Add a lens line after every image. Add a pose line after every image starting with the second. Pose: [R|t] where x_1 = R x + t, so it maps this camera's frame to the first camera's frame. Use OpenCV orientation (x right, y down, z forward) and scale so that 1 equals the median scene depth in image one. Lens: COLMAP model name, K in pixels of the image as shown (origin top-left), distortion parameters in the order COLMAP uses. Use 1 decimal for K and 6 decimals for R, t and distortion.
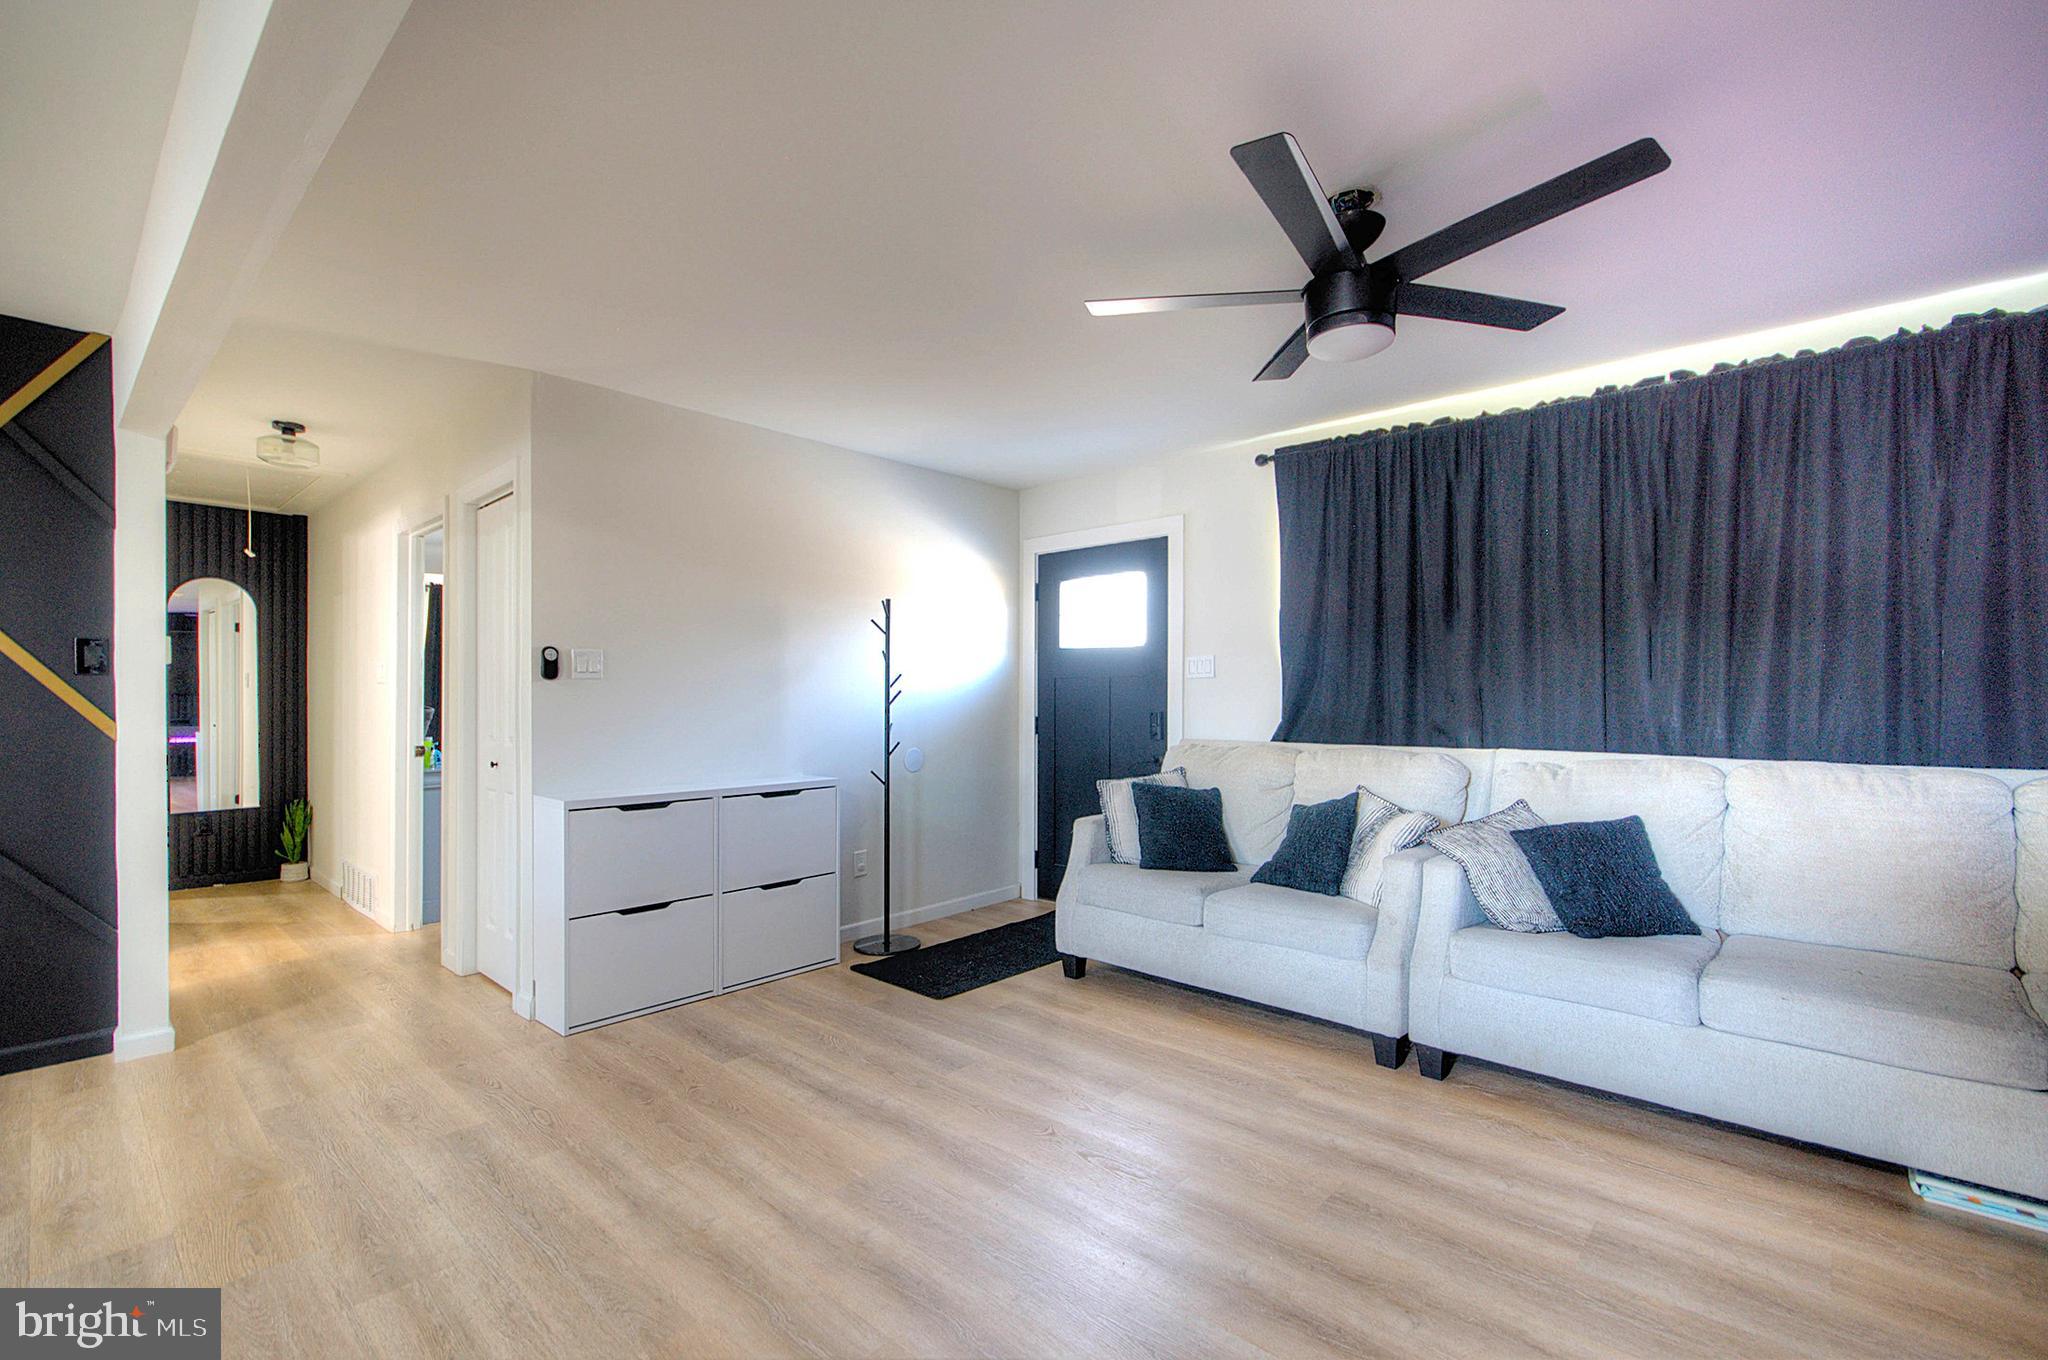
lens RADIAL K [[905.1, 0, 1032.1], [0, 905.1, 698.9], [0, 0, 1]] dist [-0.001928, -0.000099]
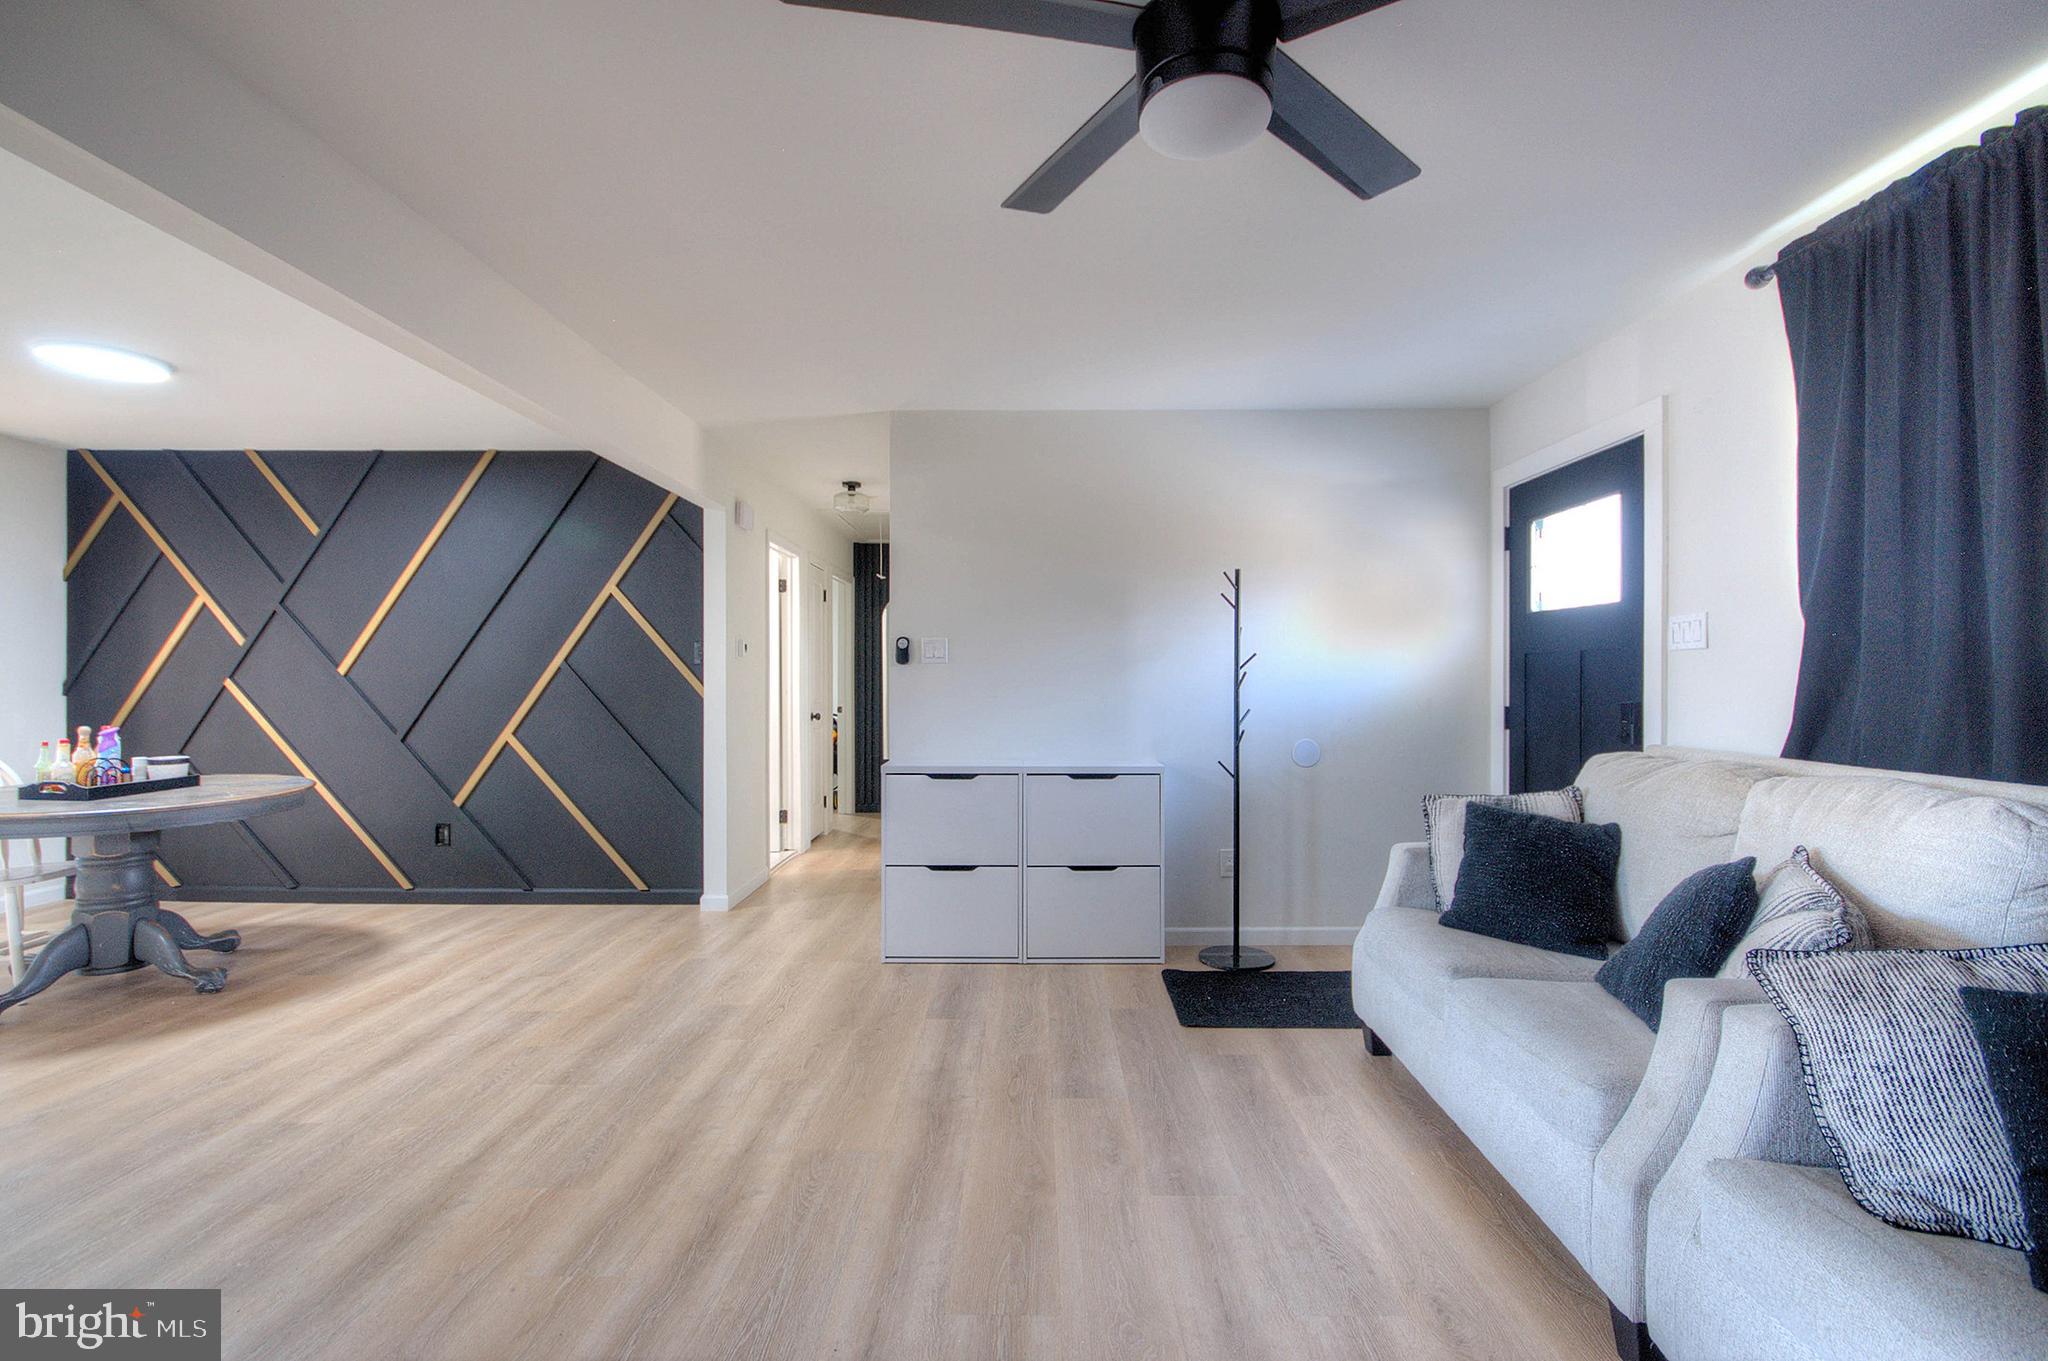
lens RADIAL K [[928.2, 0, 1016.6], [0, 928.2, 660.7], [0, 0, 1]] dist [0.010777, 0.000183]
pose [[0.653758, -0.013621, -0.756581, 0.436570], [-0.001819, 0.999807, -0.019572, -0.002355], [0.756702, 0.014171, 0.653607, 0.265716]]
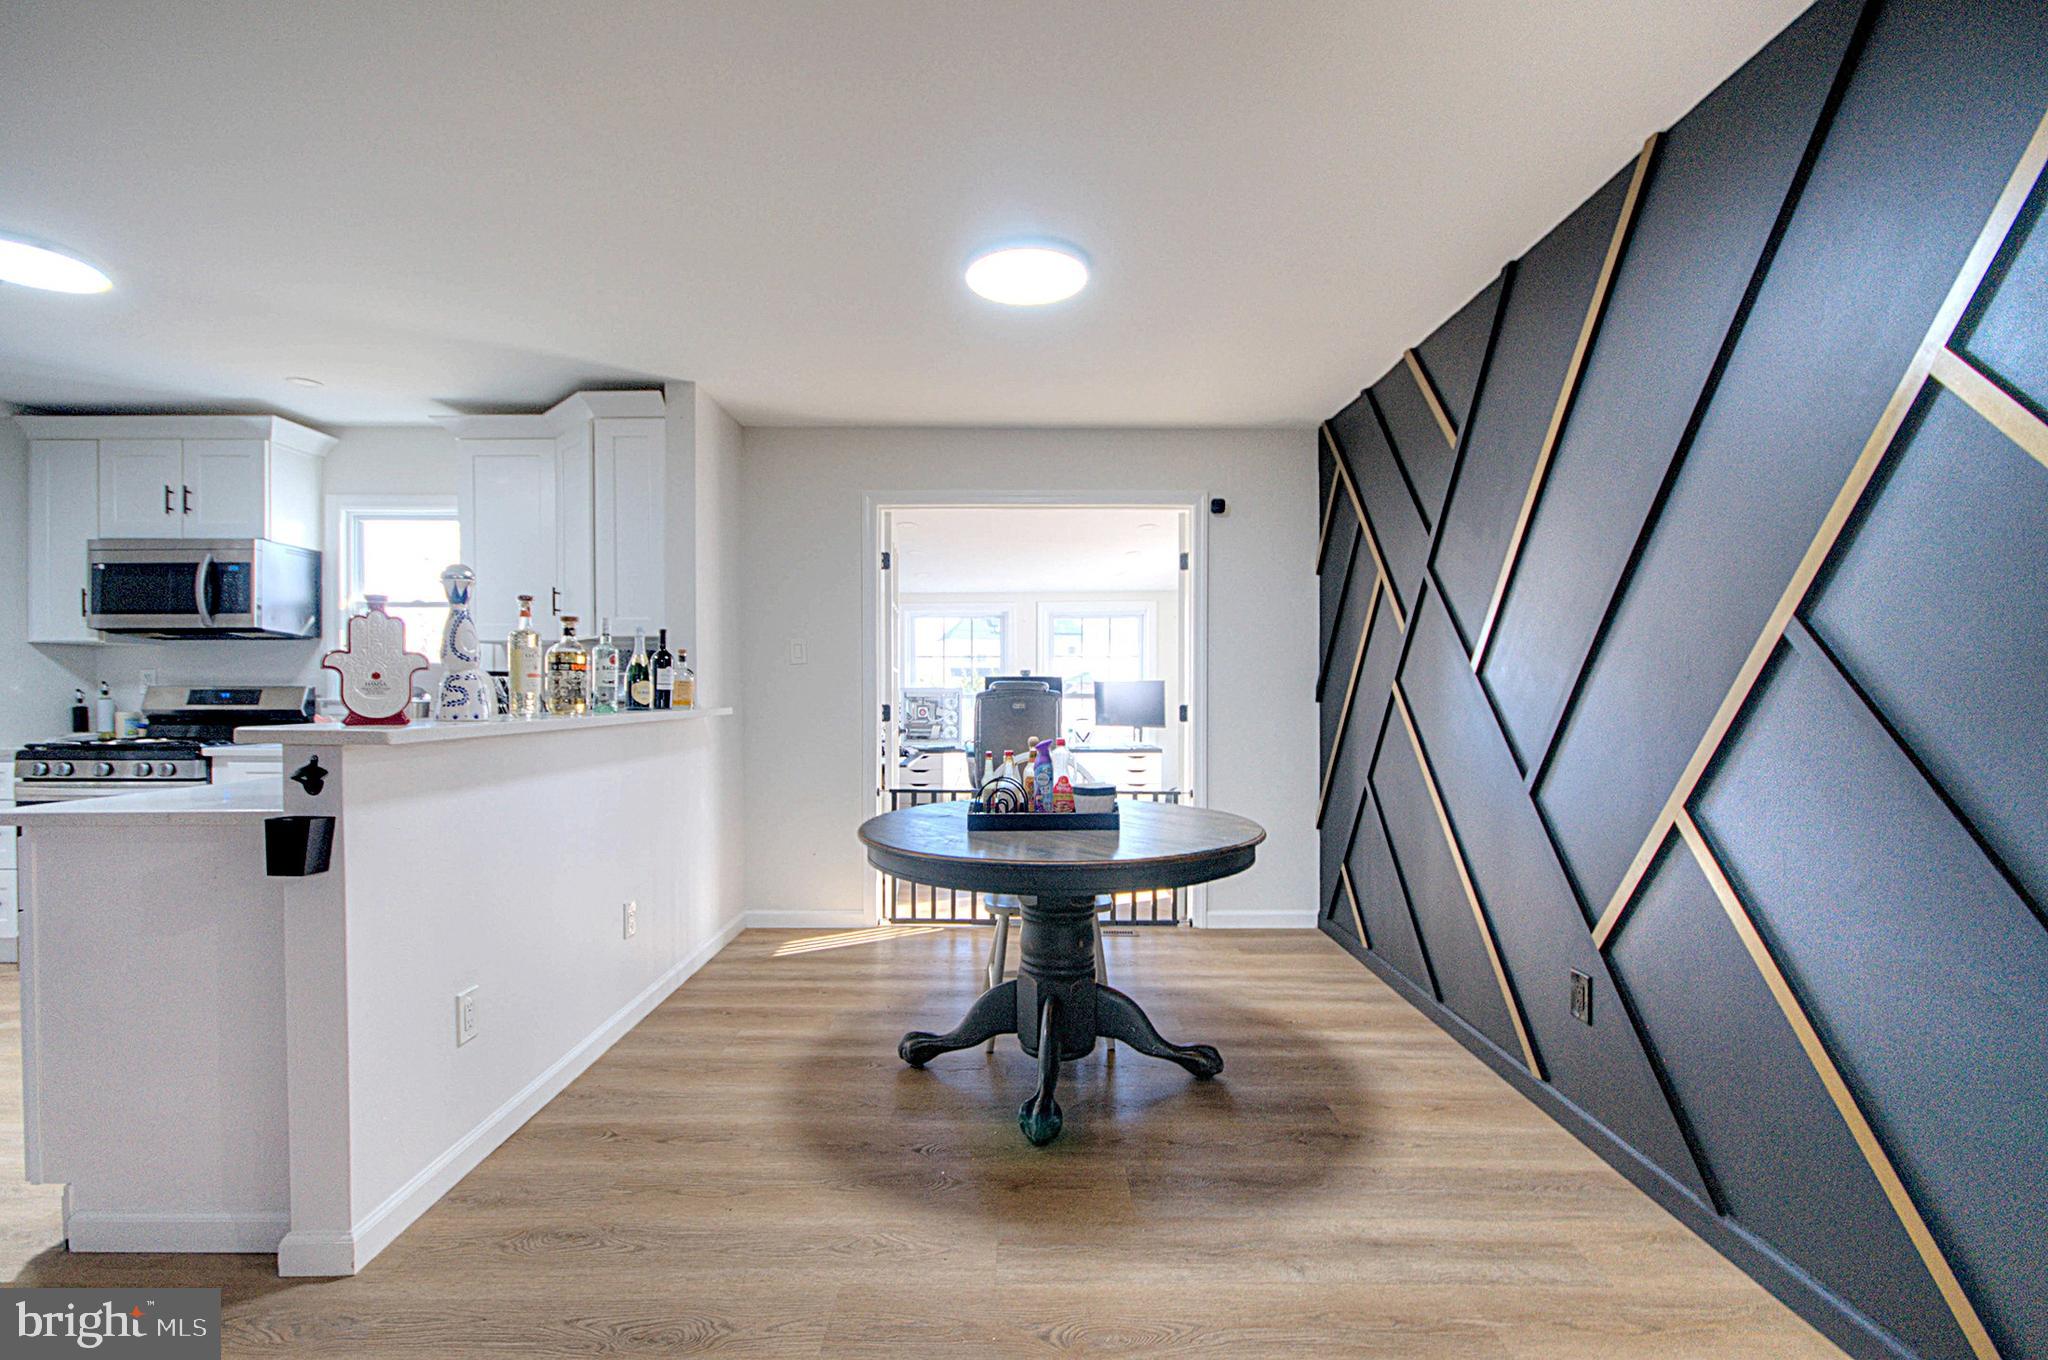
lens RADIAL K [[905.1, 0, 1032.1], [0, 905.1, 698.9], [0, 0, 1]] dist [-0.001928, -0.000099]
pose [[-0.740576, 0.004413, -0.671959, -0.362577], [-0.001828, 0.999962, 0.008581, 0.008842], [0.671971, 0.007583, -0.740539, 0.704625]]
